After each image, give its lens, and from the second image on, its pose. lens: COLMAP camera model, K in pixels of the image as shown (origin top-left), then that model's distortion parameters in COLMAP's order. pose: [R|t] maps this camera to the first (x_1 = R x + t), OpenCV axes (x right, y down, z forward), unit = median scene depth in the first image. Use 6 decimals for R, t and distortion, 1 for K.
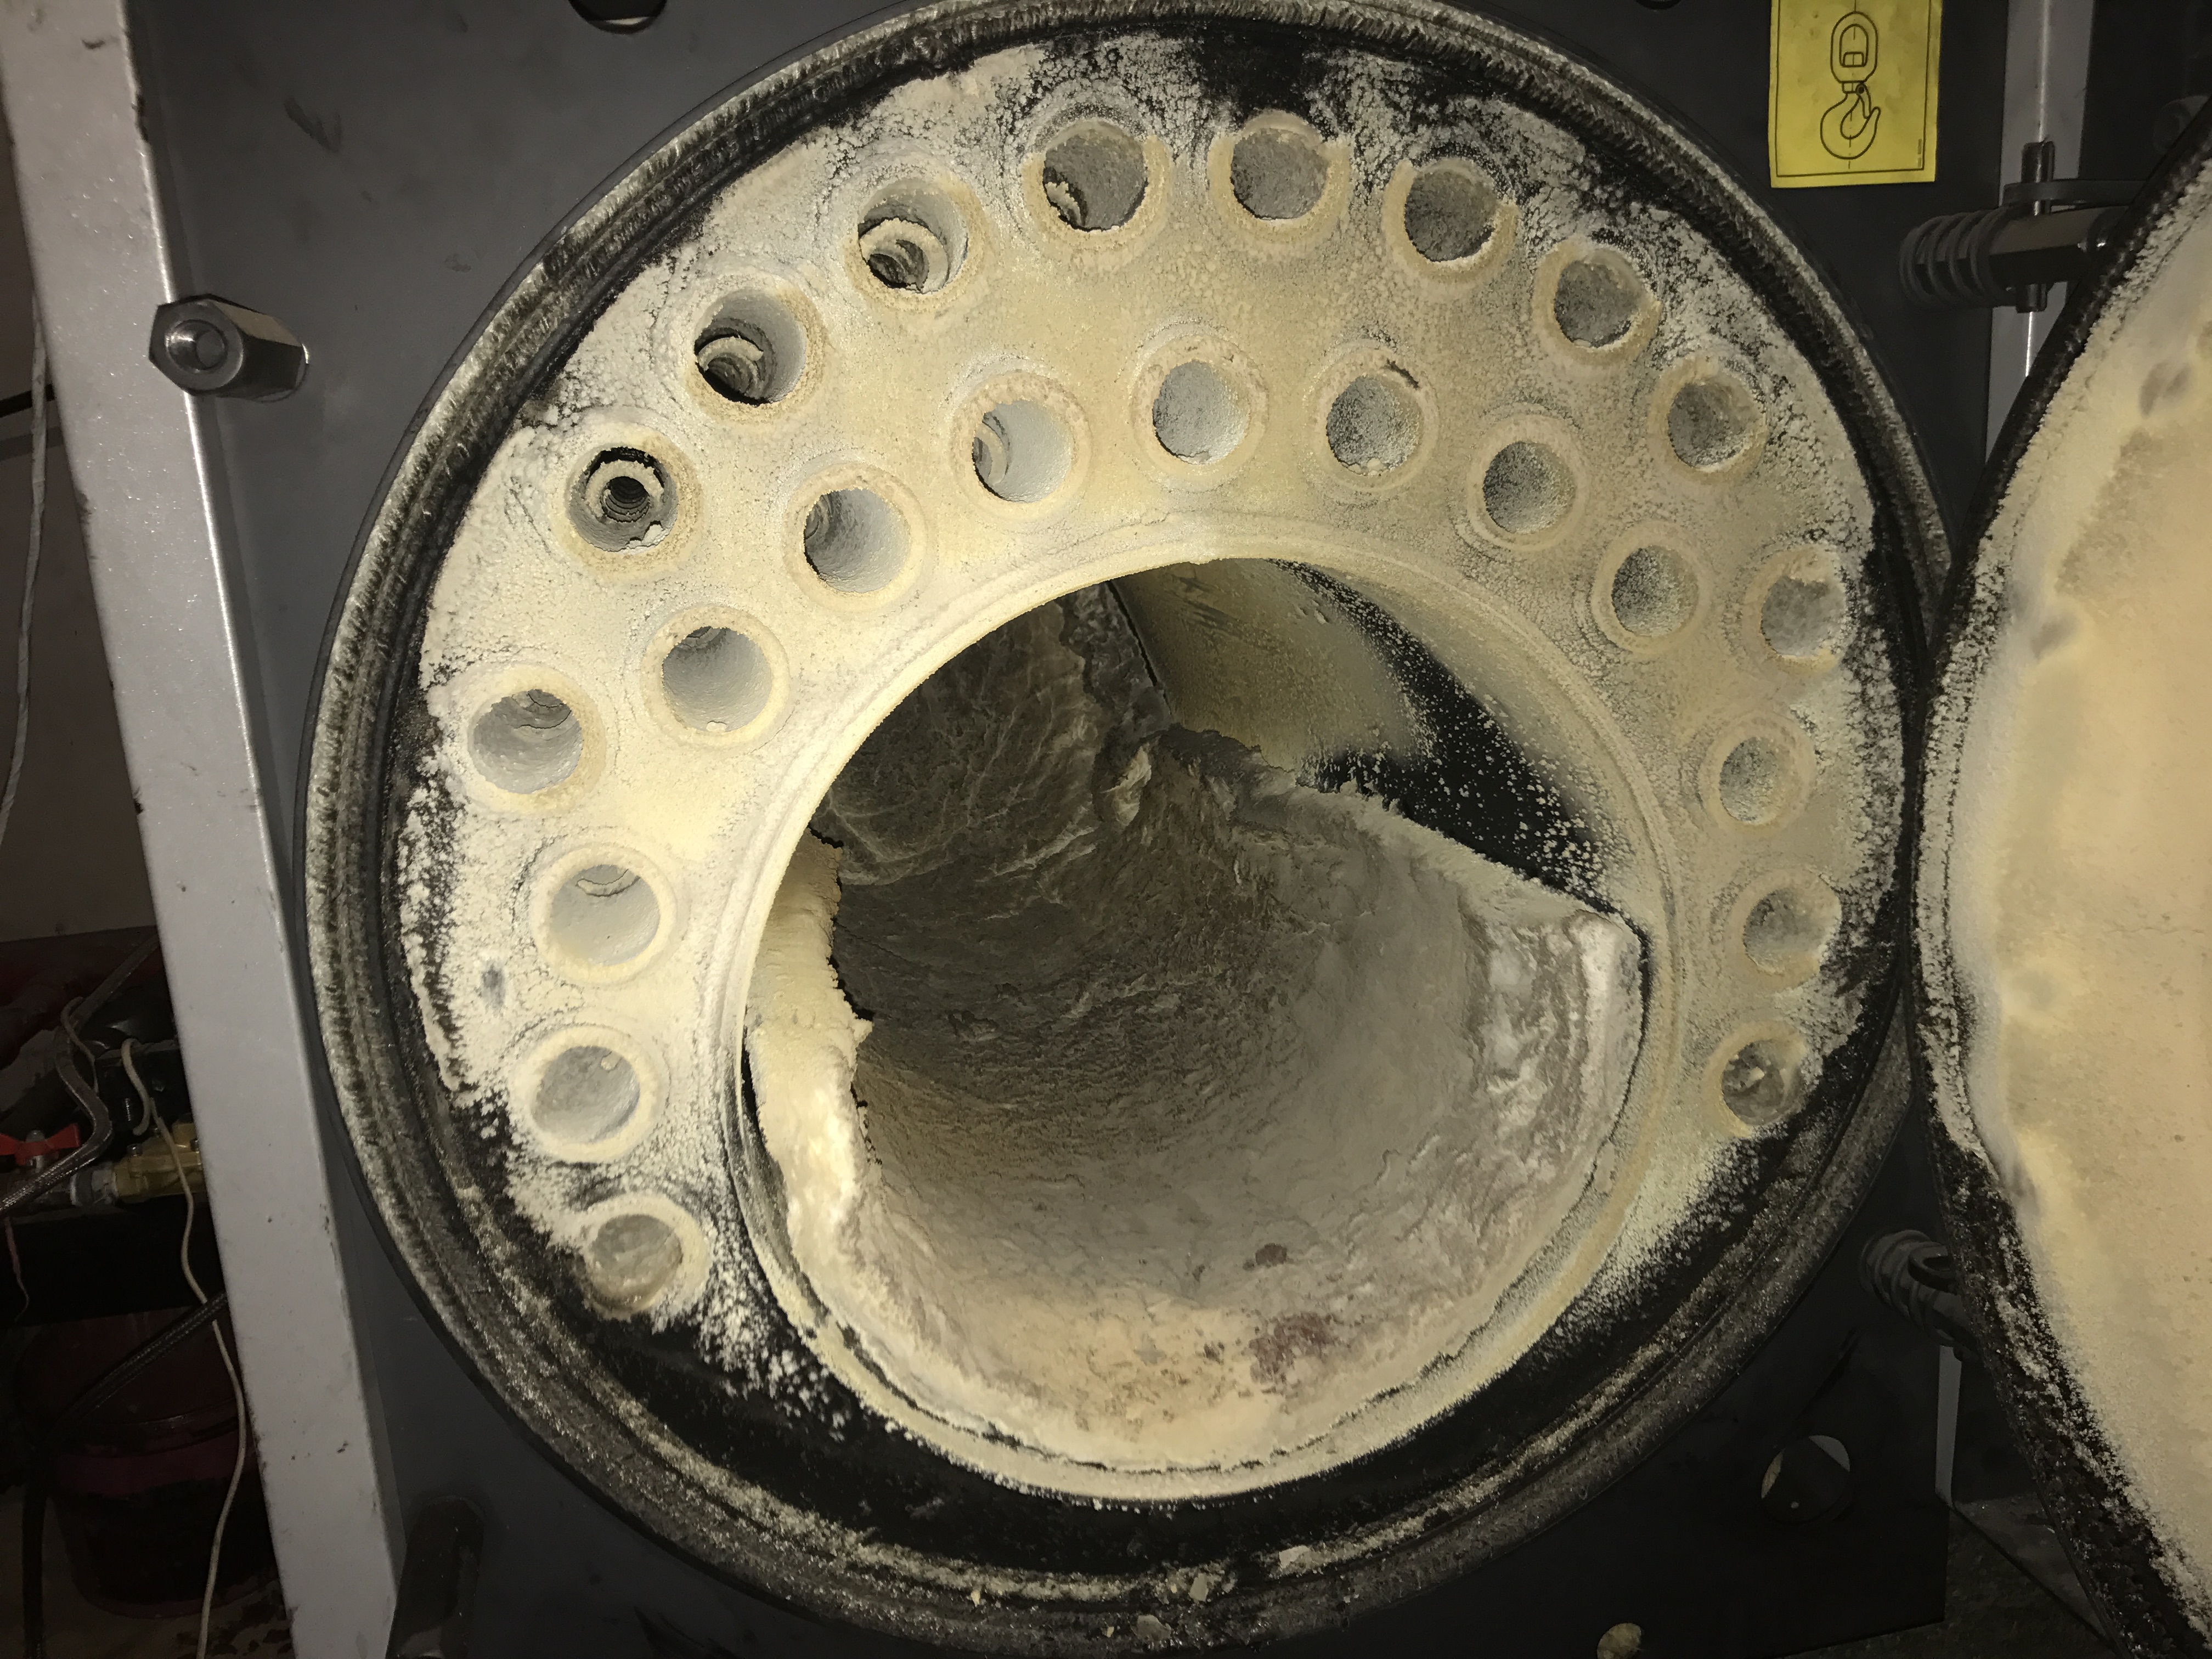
lens RADIAL K [[1840.5, 0, 1108.6], [0, 1840.5, 825.9], [0, 0, 1]] dist [0.009196, -0.004792]
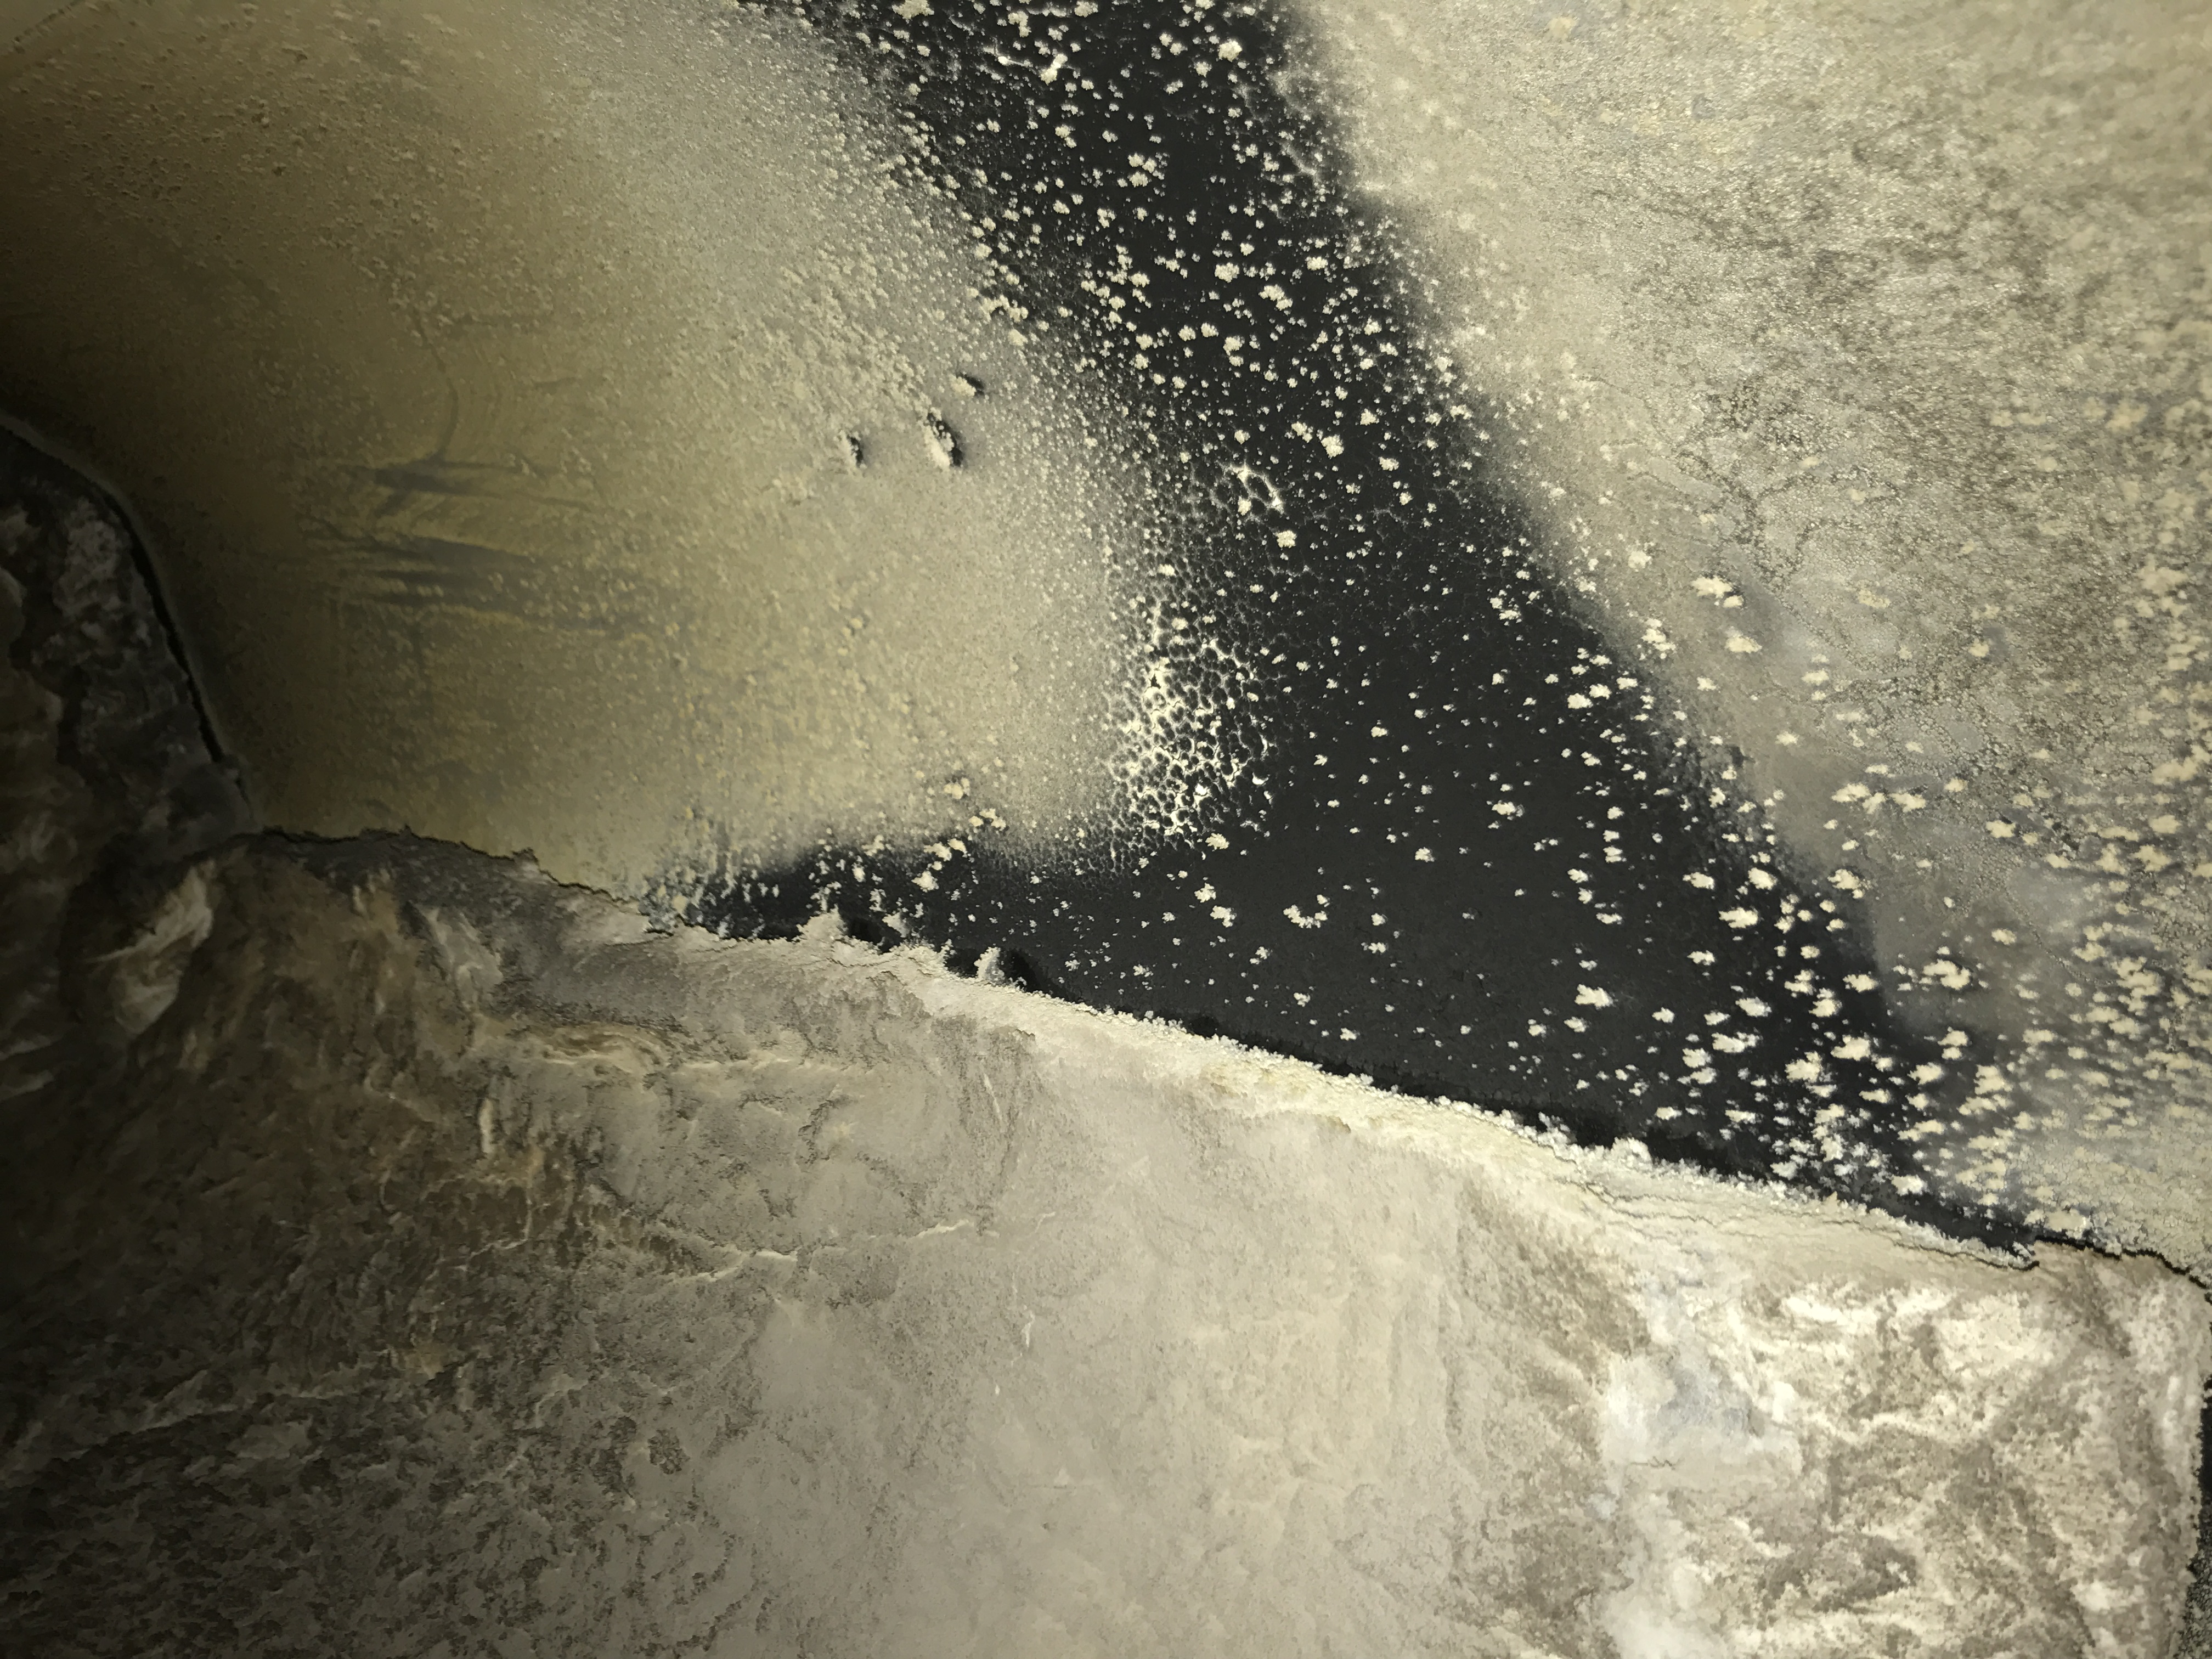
lens RADIAL K [[1840.5, 0, 1094.0], [0, 1840.5, 821.3], [0, 0, 1]] dist [0.009196, -0.004792]
pose [[0.851233, 0.091676, 0.516719, -0.040397], [-0.015941, 0.988686, -0.149150, 0.016897], [-0.524546, 0.118724, 0.843063, 0.566260]]
